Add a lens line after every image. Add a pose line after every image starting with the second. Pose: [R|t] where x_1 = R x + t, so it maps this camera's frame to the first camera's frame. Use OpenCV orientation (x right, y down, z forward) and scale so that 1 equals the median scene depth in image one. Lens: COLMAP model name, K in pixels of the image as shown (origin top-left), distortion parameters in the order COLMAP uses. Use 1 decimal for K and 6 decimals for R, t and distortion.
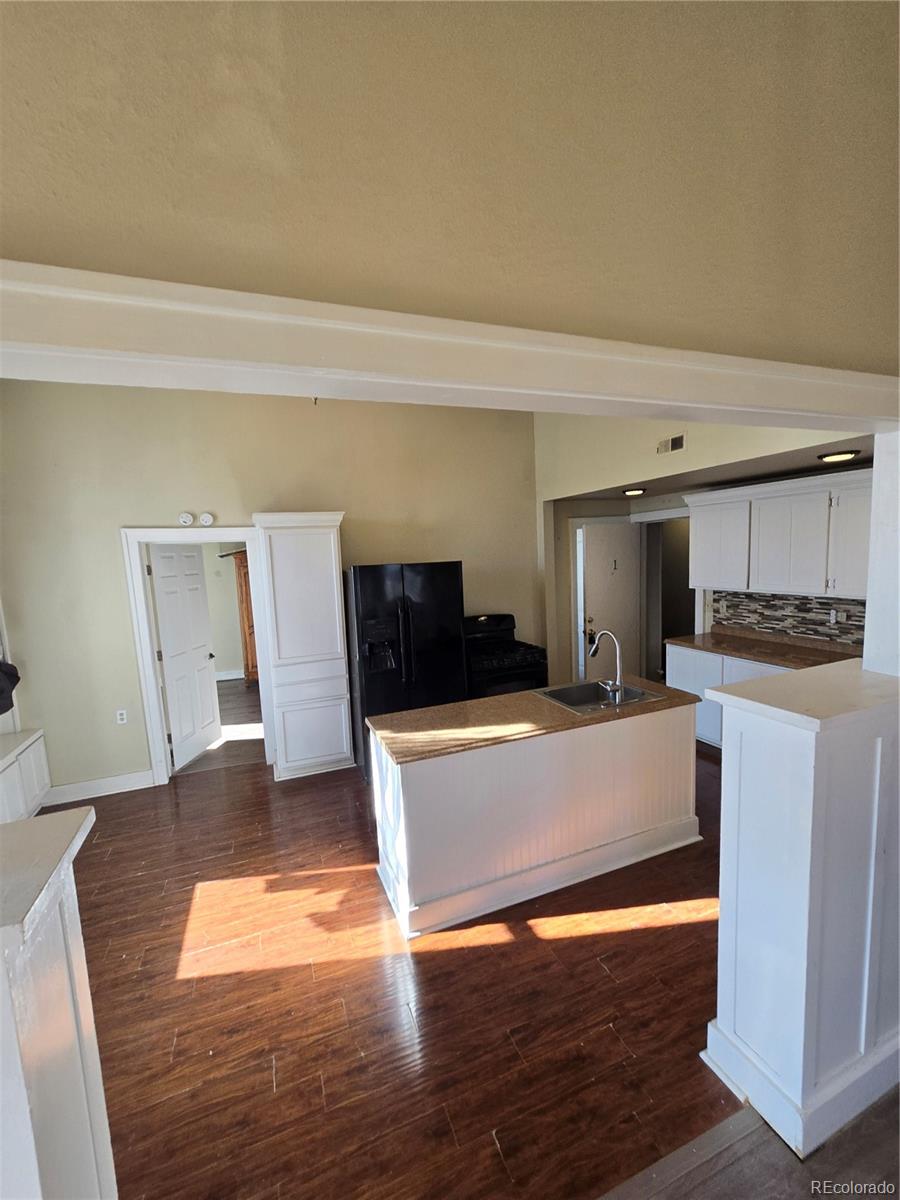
lens RADIAL K [[493.2, 0, 446.0], [0, 493.2, 608.1], [0, 0, 1]] dist [-0.001269, 0.000576]
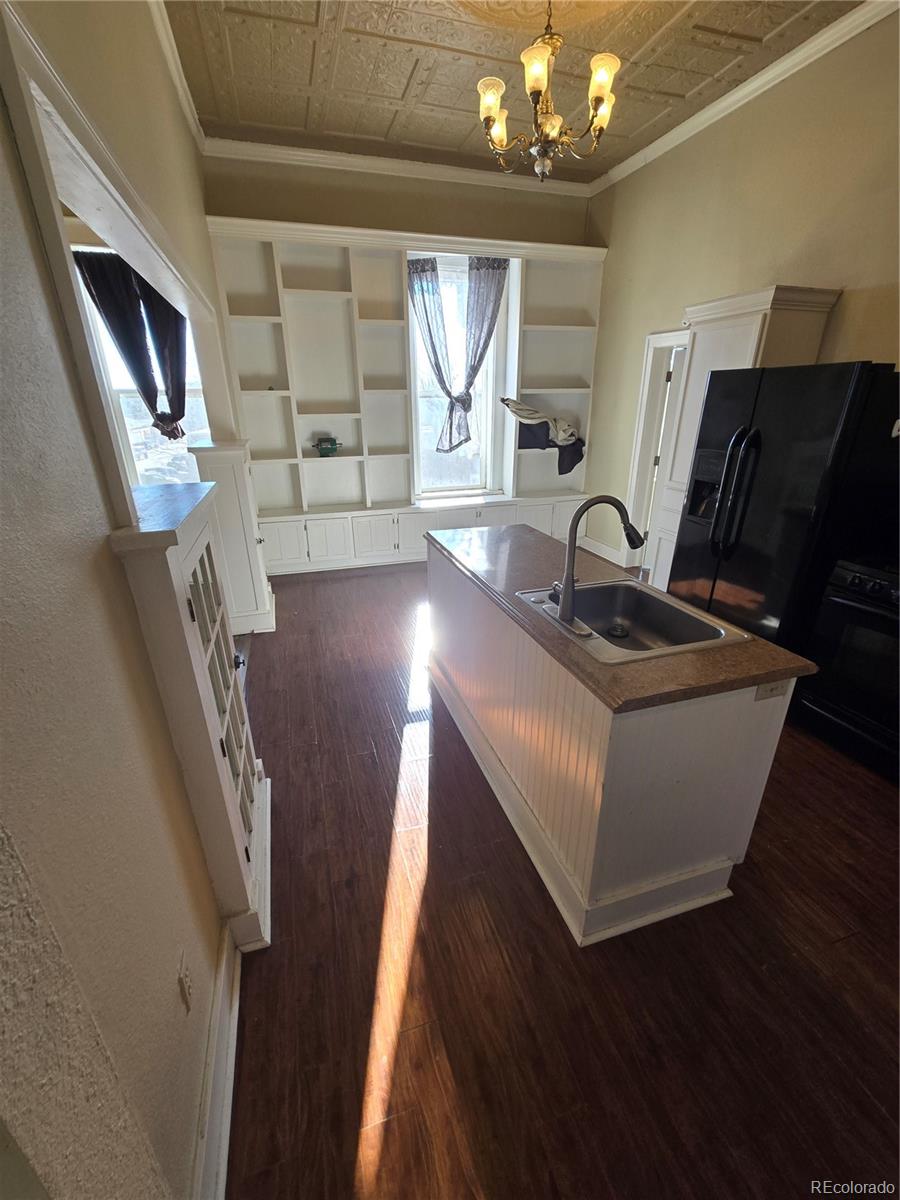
lens RADIAL K [[488.6, 0, 445.8], [0, 488.6, 601.4], [0, 0, 1]] dist [-0.000326, 0.000223]
pose [[-0.070044, 0.423081, -0.903380, 0.646882], [-0.105409, 0.897395, 0.428452, -0.046322], [0.991959, 0.125235, -0.018261, 0.642414]]
